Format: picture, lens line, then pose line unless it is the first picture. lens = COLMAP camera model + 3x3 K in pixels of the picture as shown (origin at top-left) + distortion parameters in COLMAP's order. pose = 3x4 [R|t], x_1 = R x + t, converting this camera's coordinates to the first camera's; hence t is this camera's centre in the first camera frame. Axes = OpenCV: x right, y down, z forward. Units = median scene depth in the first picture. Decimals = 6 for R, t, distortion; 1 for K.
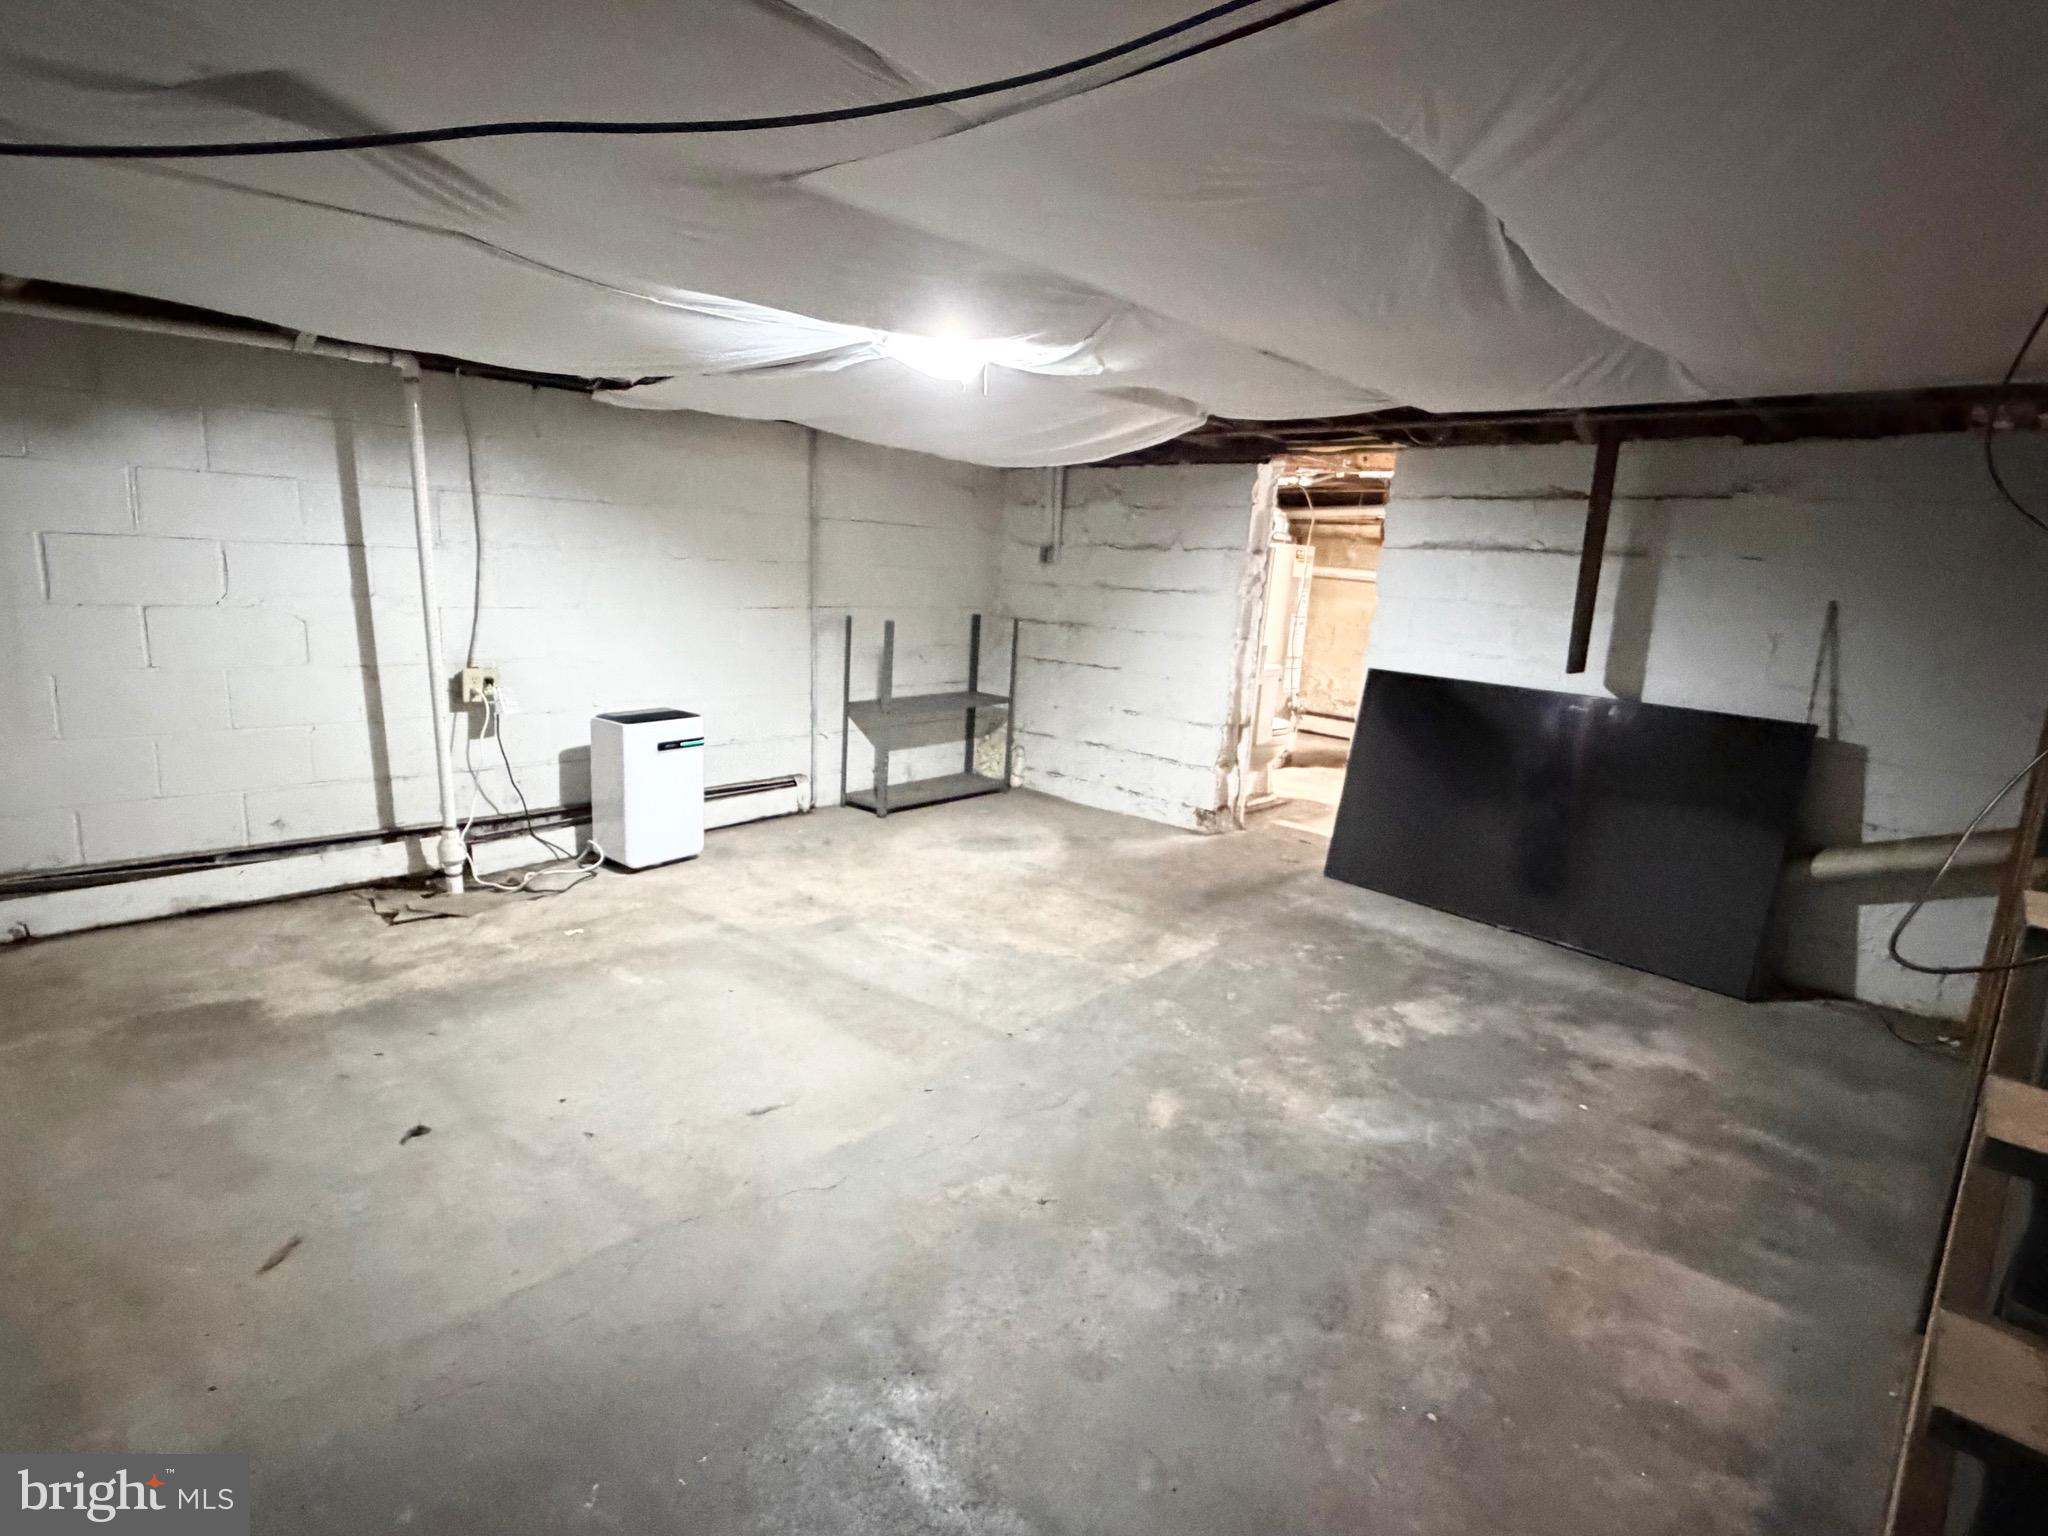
lens RADIAL K [[1058.1, 0, 1021.7], [0, 1058.1, 765.2], [0, 0, 1]] dist [0.003181, 0.001894]
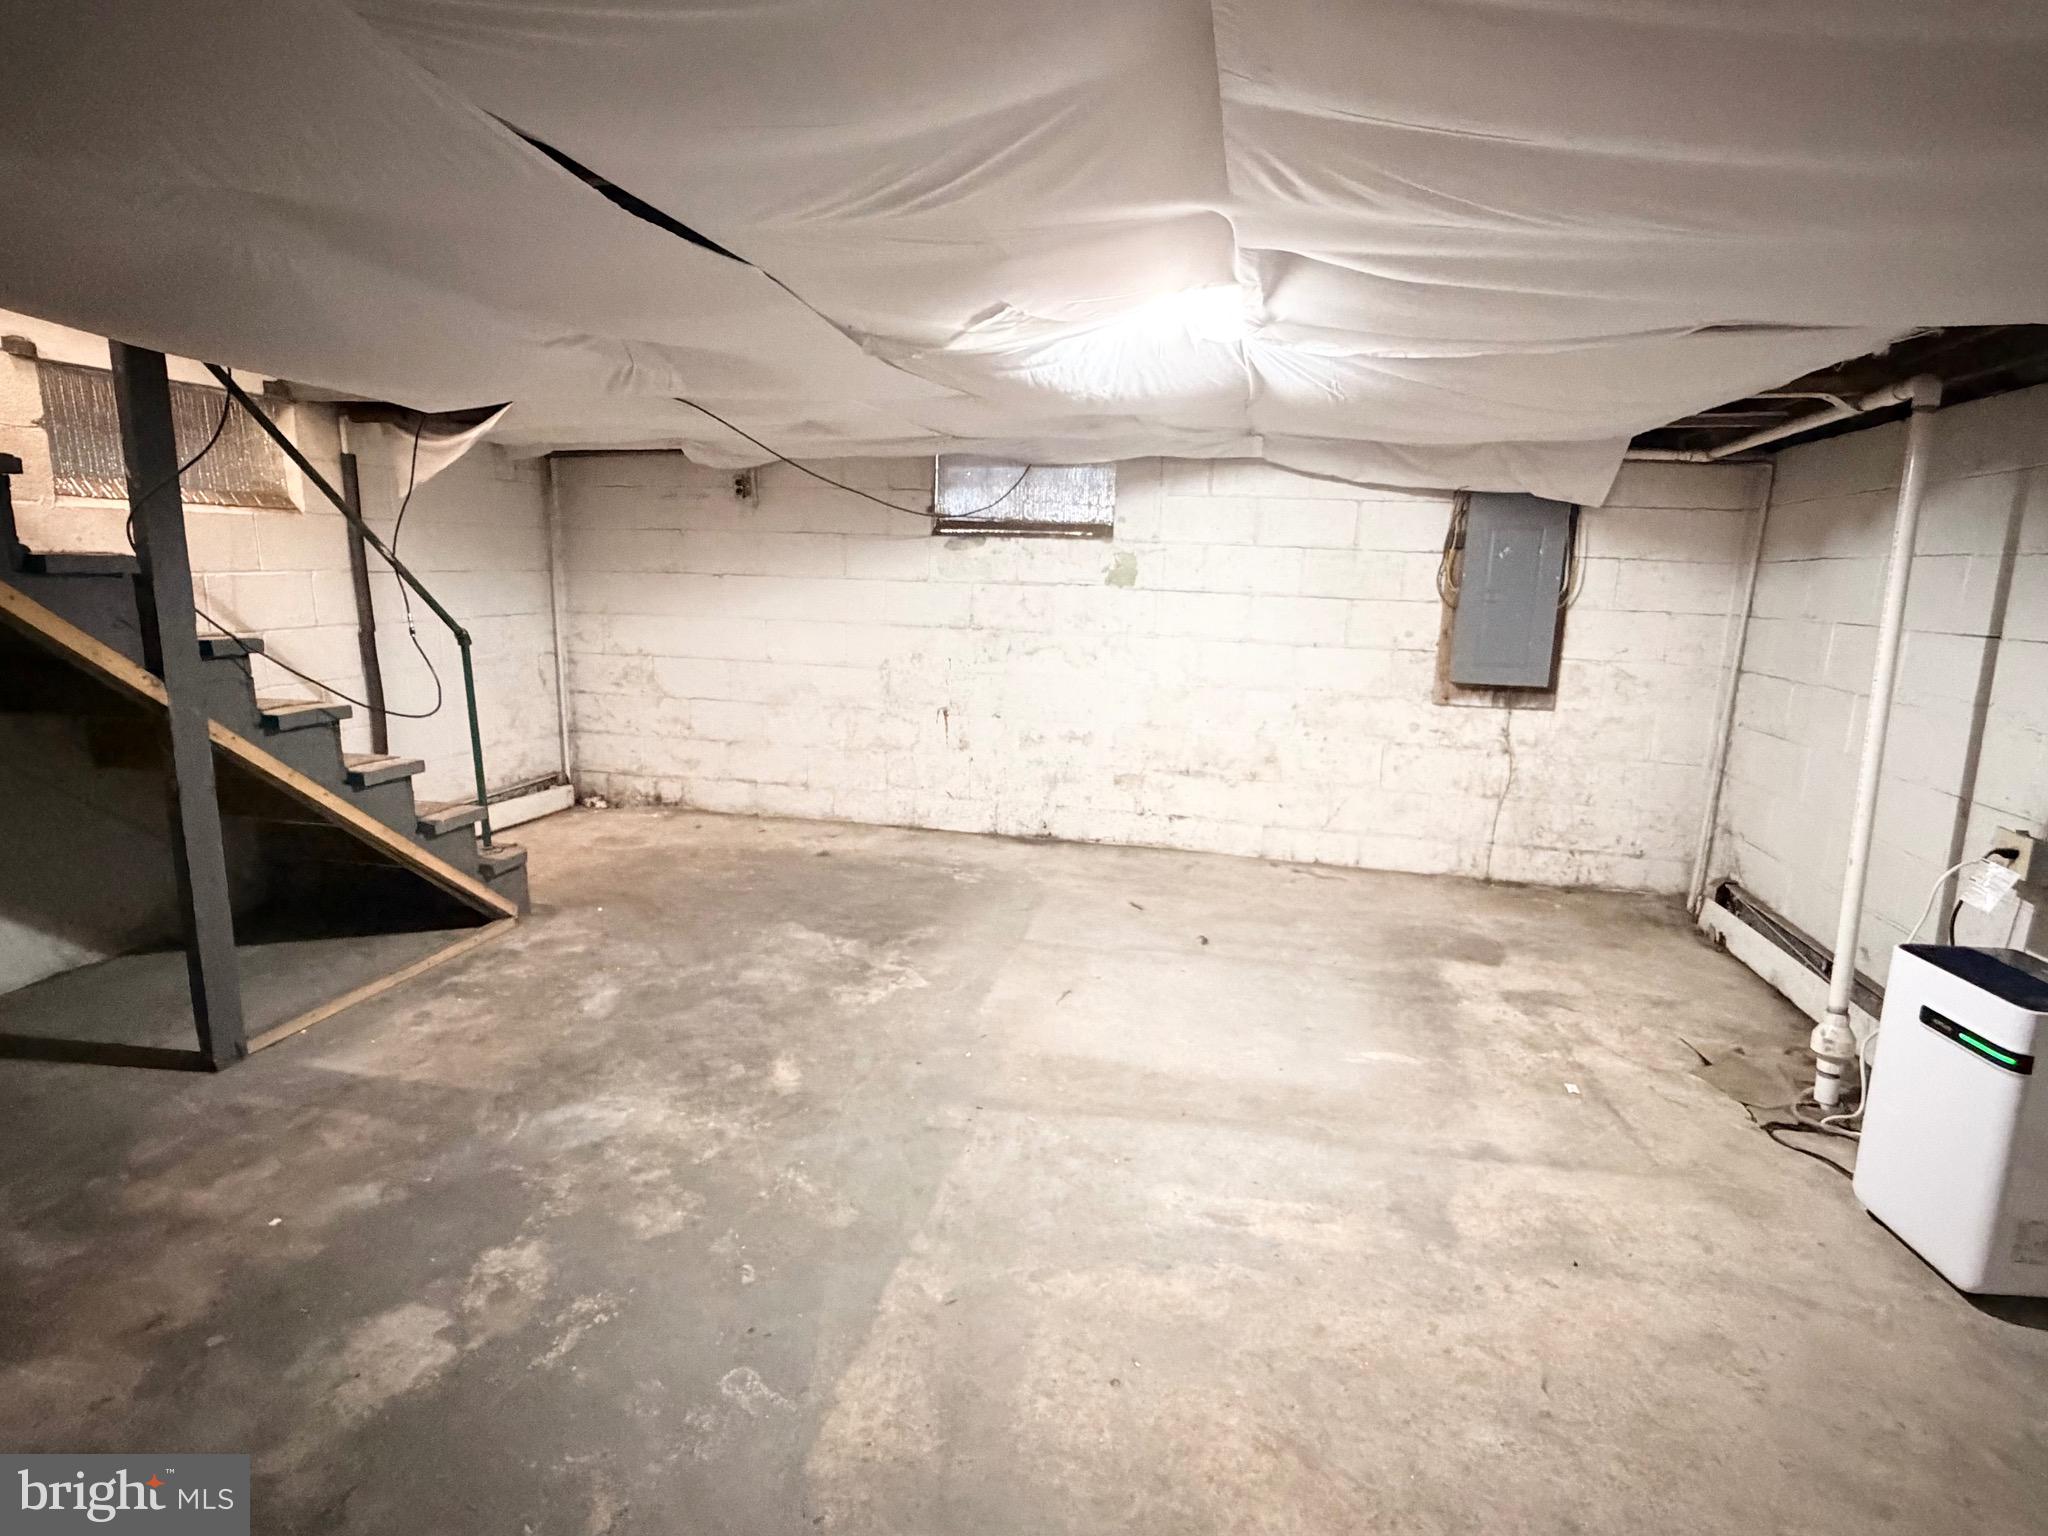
lens RADIAL K [[1058.1, 0, 1022.8], [0, 1058.1, 772.0], [0, 0, 1]] dist [0.003181, 0.001894]
pose [[-0.859999, 0.023640, -0.509747, 0.405358], [-0.166115, 0.931549, 0.323455, -0.306427], [0.482501, 0.362847, -0.797204, 1.612672]]
